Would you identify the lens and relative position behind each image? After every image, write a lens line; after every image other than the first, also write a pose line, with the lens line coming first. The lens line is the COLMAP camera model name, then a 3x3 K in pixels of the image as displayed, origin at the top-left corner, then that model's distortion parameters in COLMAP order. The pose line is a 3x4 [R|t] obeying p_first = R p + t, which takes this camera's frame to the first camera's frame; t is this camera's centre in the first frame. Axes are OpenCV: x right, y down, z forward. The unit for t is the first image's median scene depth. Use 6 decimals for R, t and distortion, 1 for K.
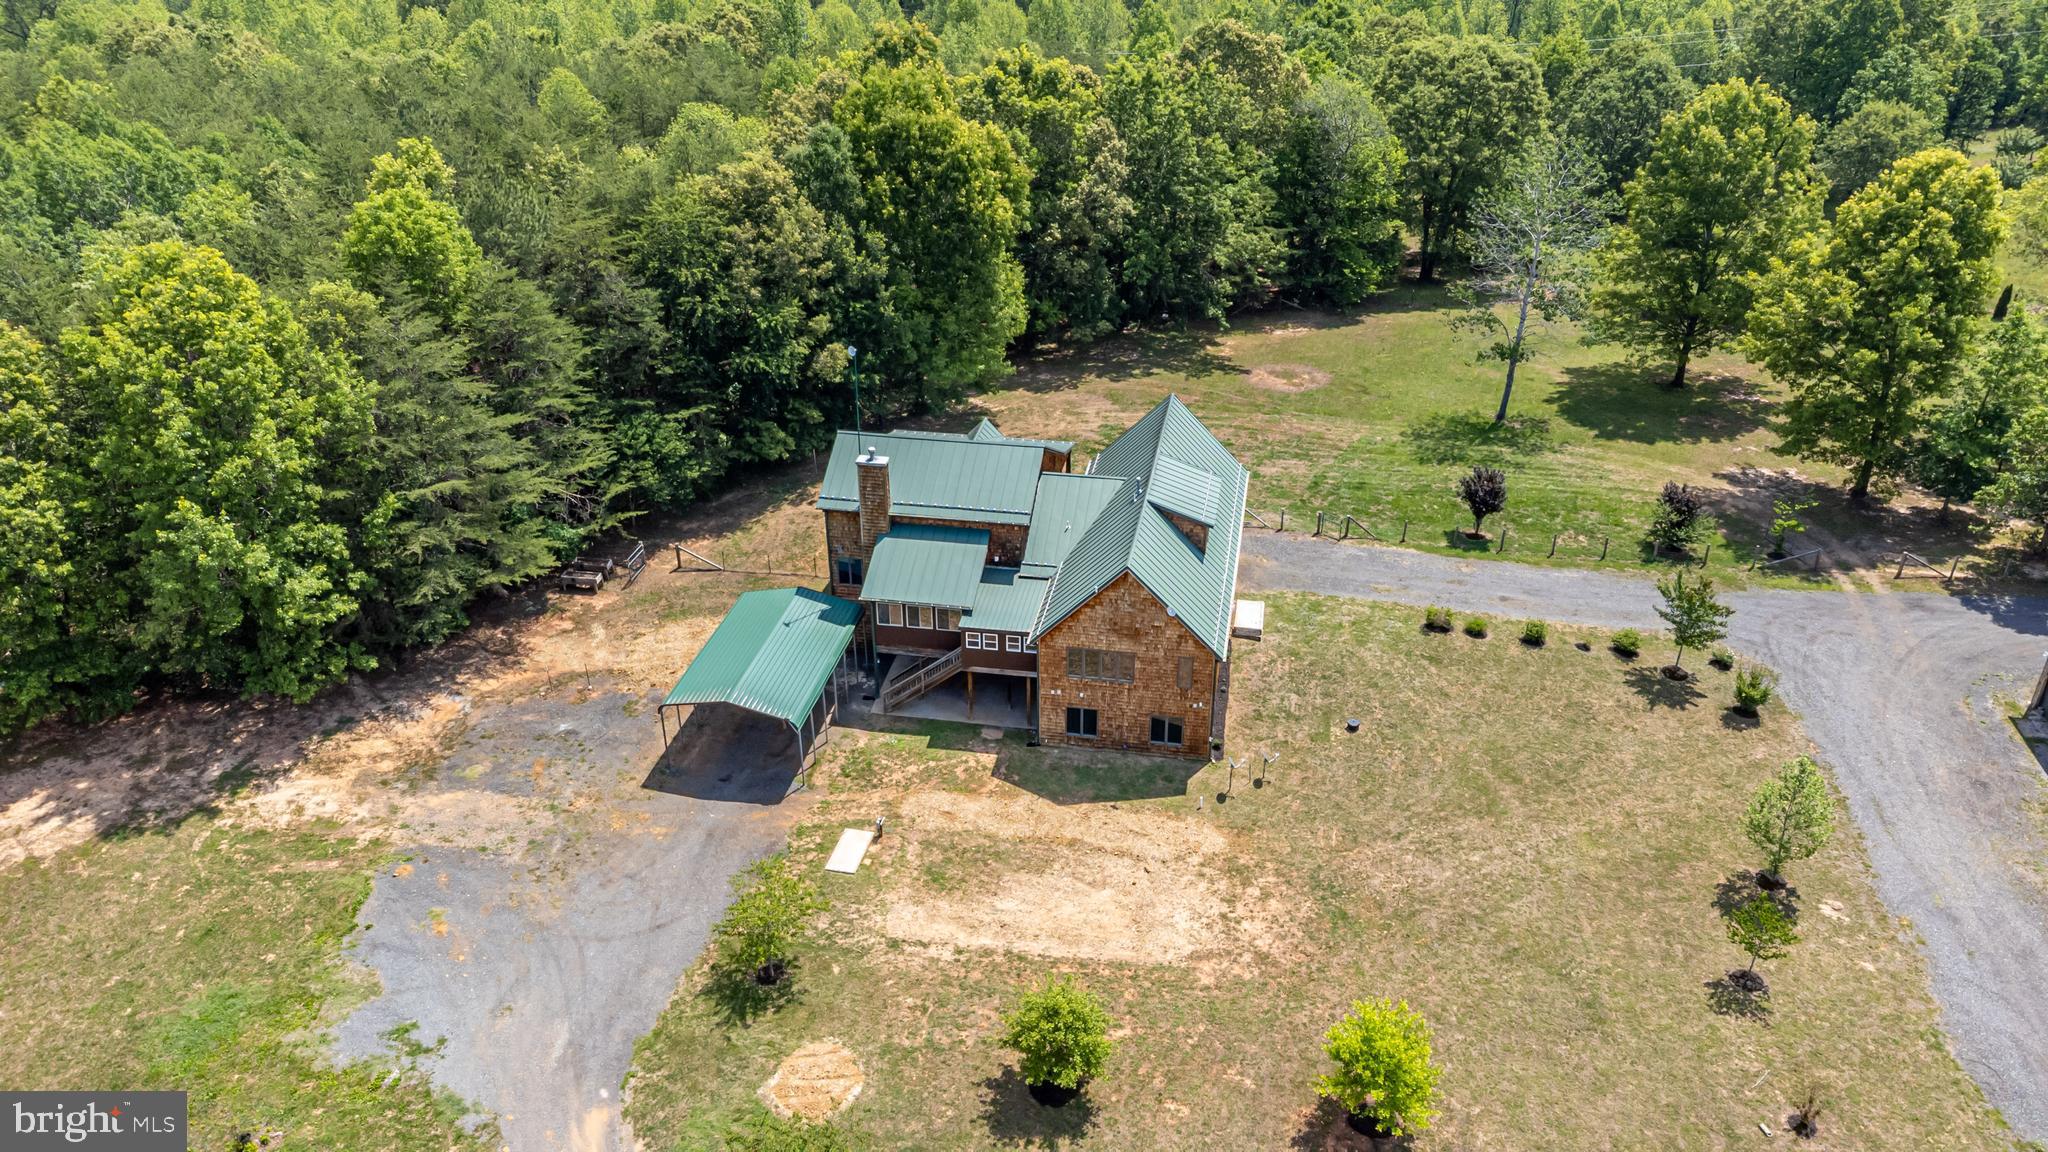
lens RADIAL K [[1525.7, 0, 1026.4], [0, 1525.7, 578.6], [0, 0, 1]] dist [0.026485, 0.050673]
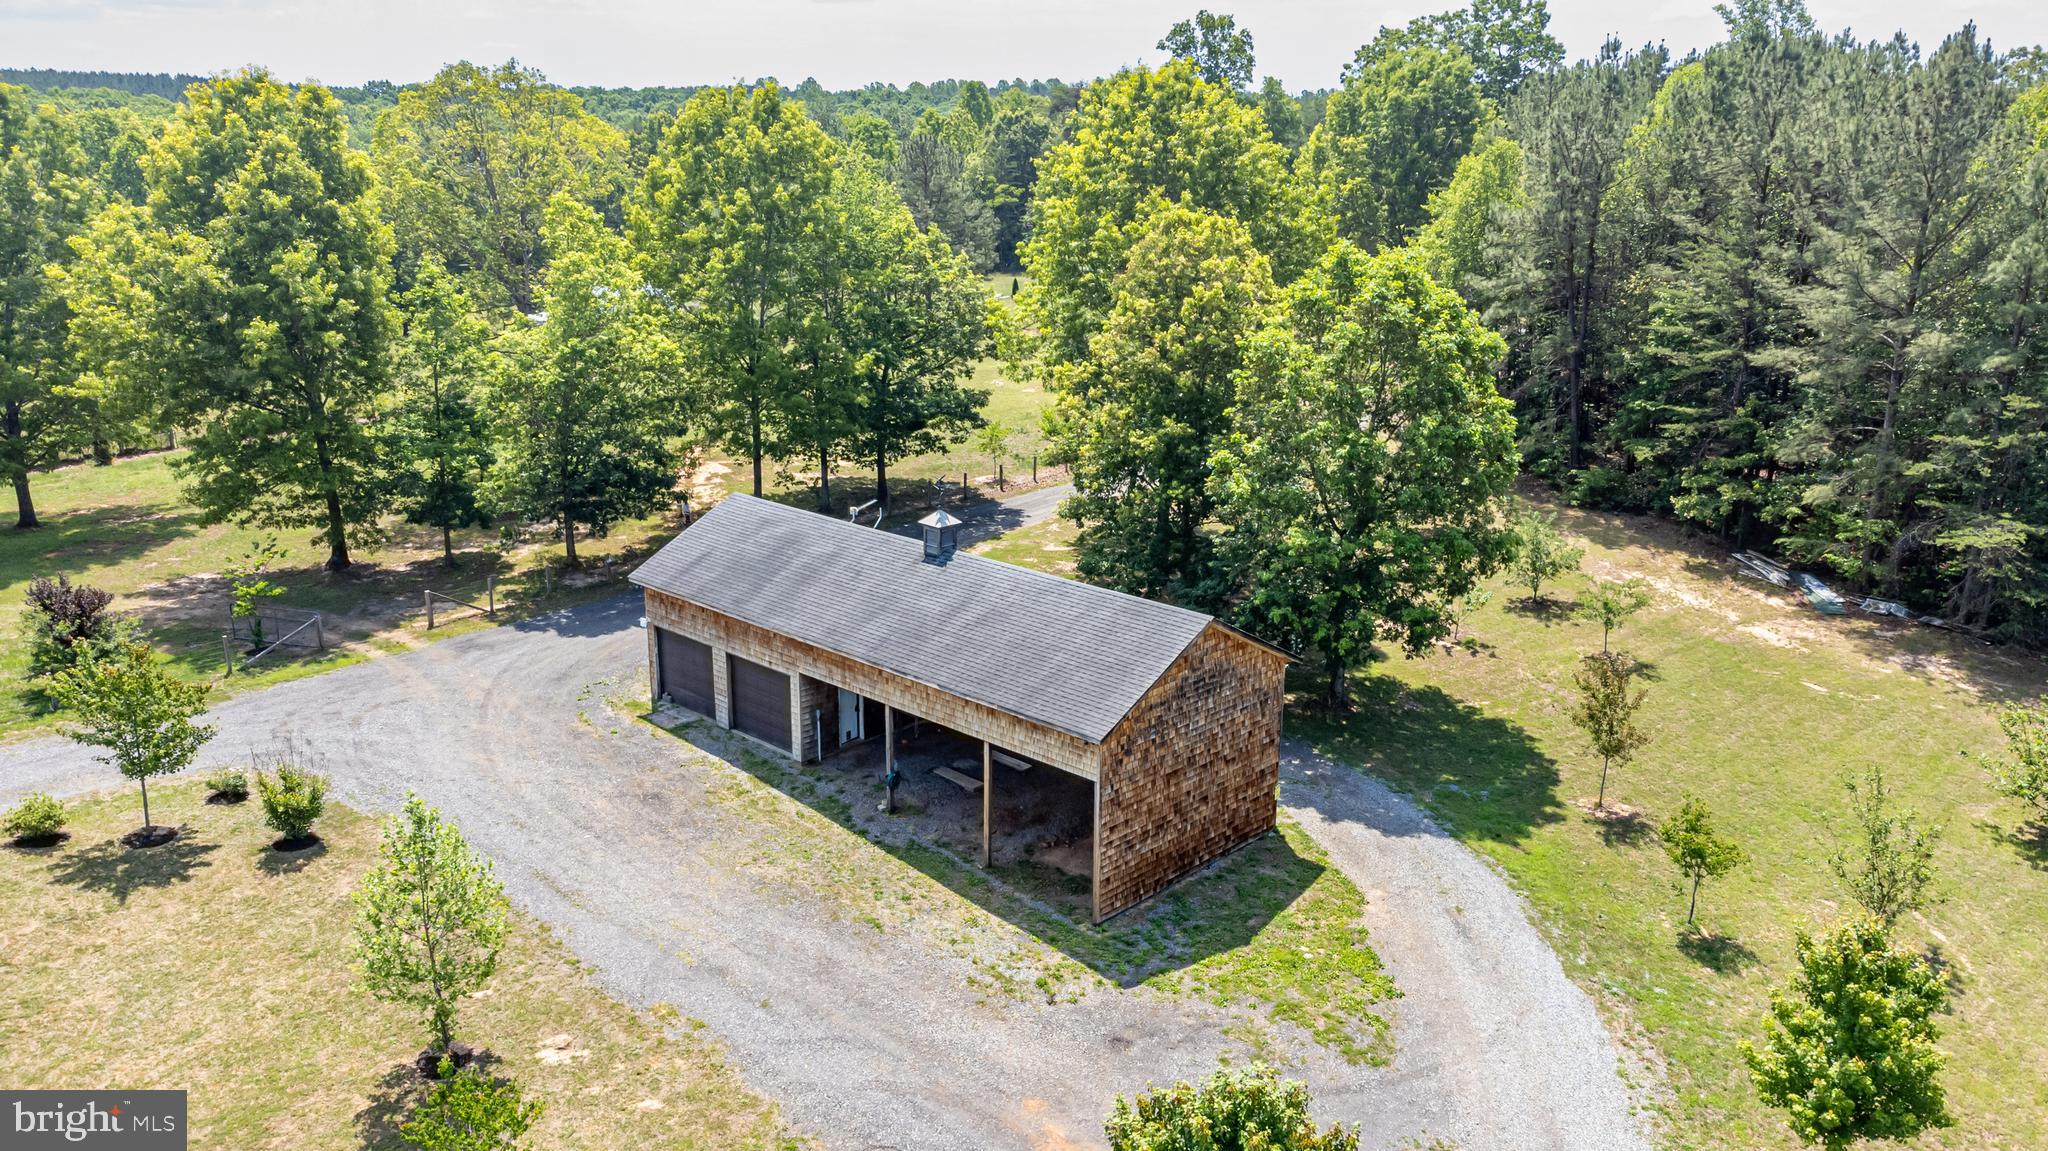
lens RADIAL K [[1561.9, 0, 1029.4], [0, 1561.9, 602.7], [0, 0, 1]] dist [0.004499, 0.088674]
pose [[0.568231, -0.228067, 0.790632, 0.170961], [0.390884, 0.920310, -0.015456, 0.114994], [-0.724102, 0.317828, 0.612096, 0.393760]]
